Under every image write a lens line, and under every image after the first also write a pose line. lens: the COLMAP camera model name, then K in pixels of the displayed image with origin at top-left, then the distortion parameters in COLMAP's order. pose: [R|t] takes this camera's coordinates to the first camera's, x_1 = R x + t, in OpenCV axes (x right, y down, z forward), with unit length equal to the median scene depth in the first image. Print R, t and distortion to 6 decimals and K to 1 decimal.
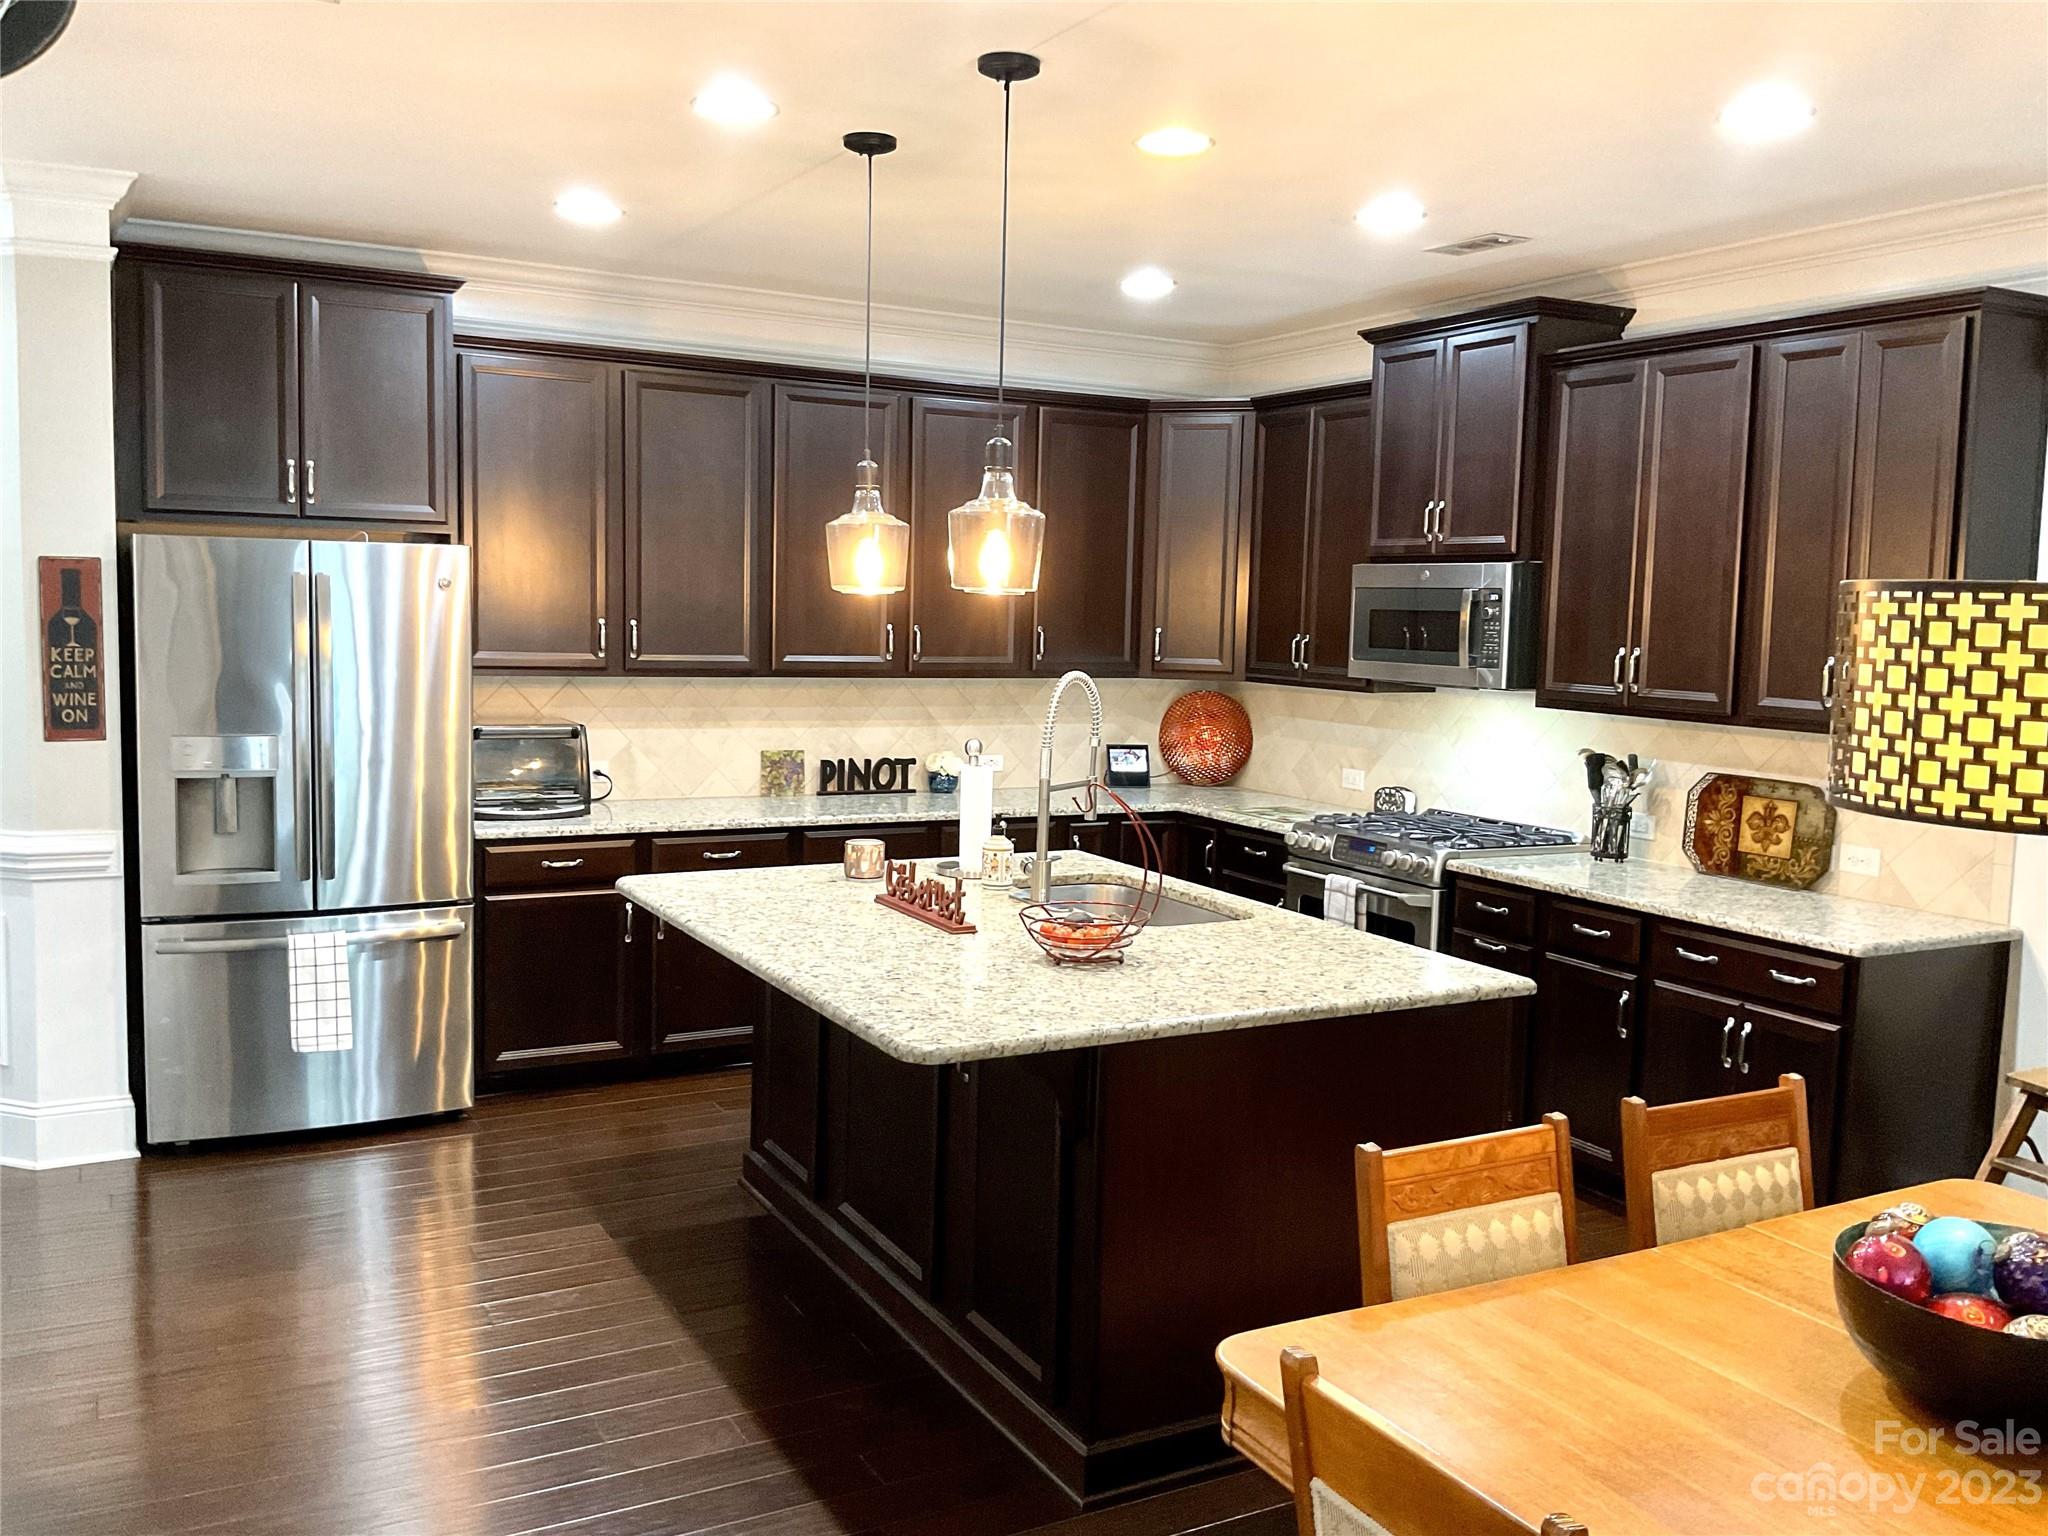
lens RADIAL K [[1693.1, 0, 1025.8], [0, 1693.1, 783.9], [0, 0, 1]] dist [0.076701, -0.127162]
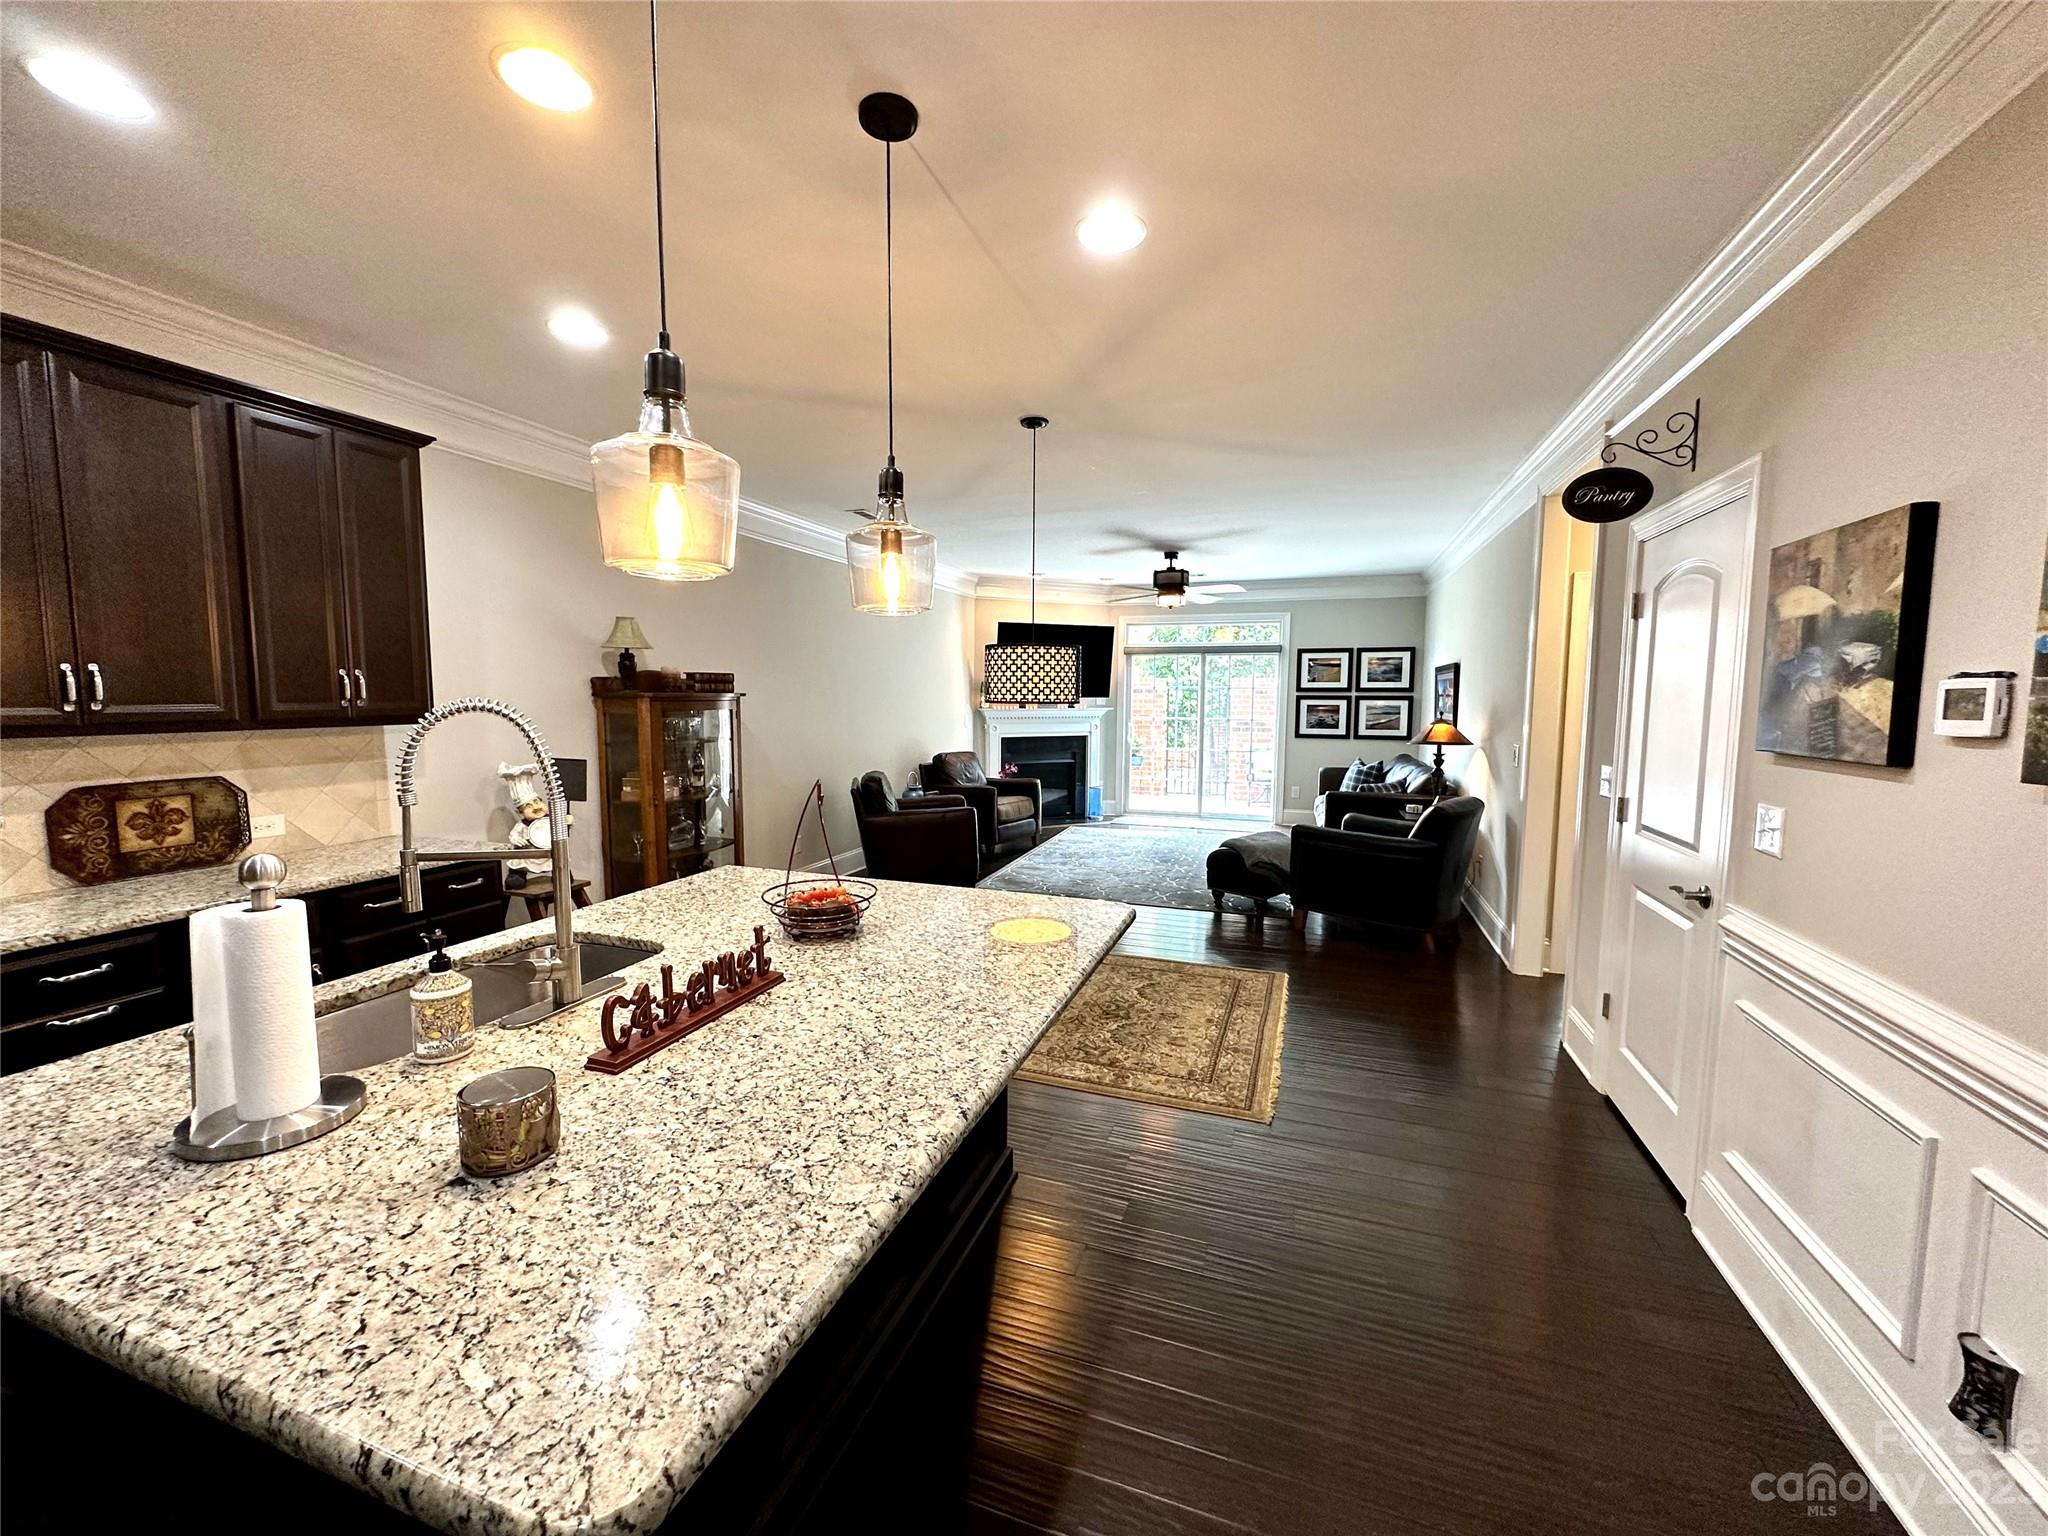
lens RADIAL K [[814.3, 0, 1020.4], [0, 814.3, 766.8], [0, 0, 1]] dist [-0.000812, 0.000291]
pose [[-0.660033, -0.100778, 0.744446, -0.324662], [0.058930, 0.980962, 0.185045, -0.074443], [-0.748922, 0.166006, -0.641528, 0.890758]]
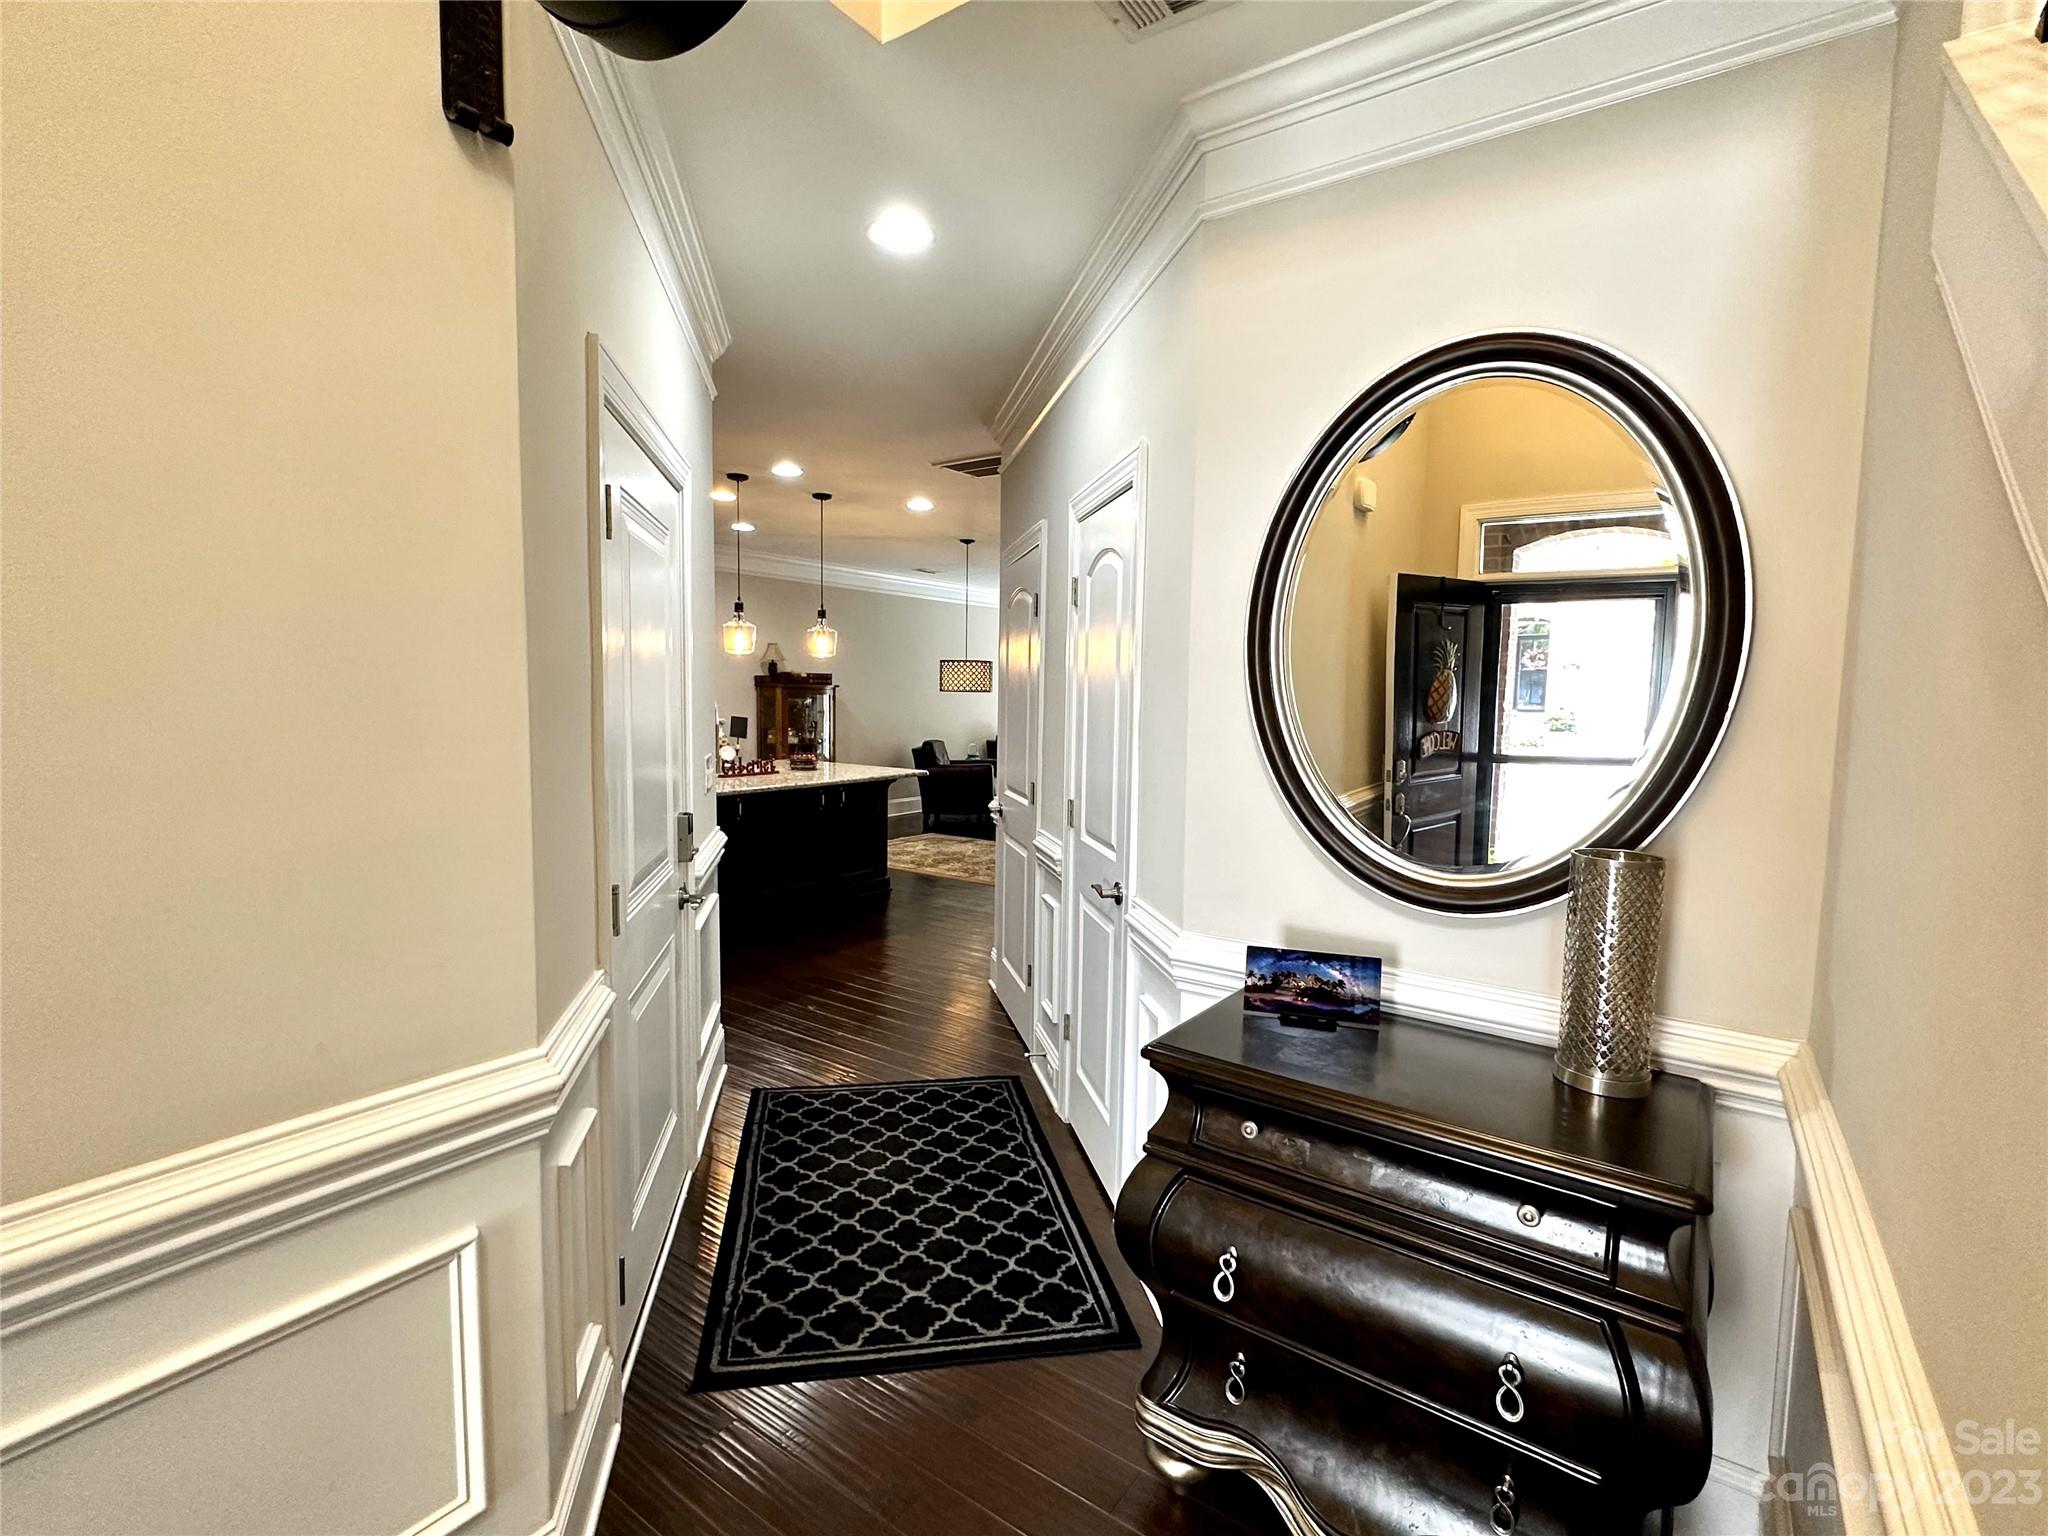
lens RADIAL K [[954.2, 0, 1028.6], [0, 954.2, 764.5], [0, 0, 1]] dist [-0.000588, 0.000521]
pose [[-0.443072, -0.107664, 0.889998, -1.263386], [0.069004, 0.985721, 0.153596, -0.111940], [-0.893826, 0.129468, -0.429316, 1.004562]]
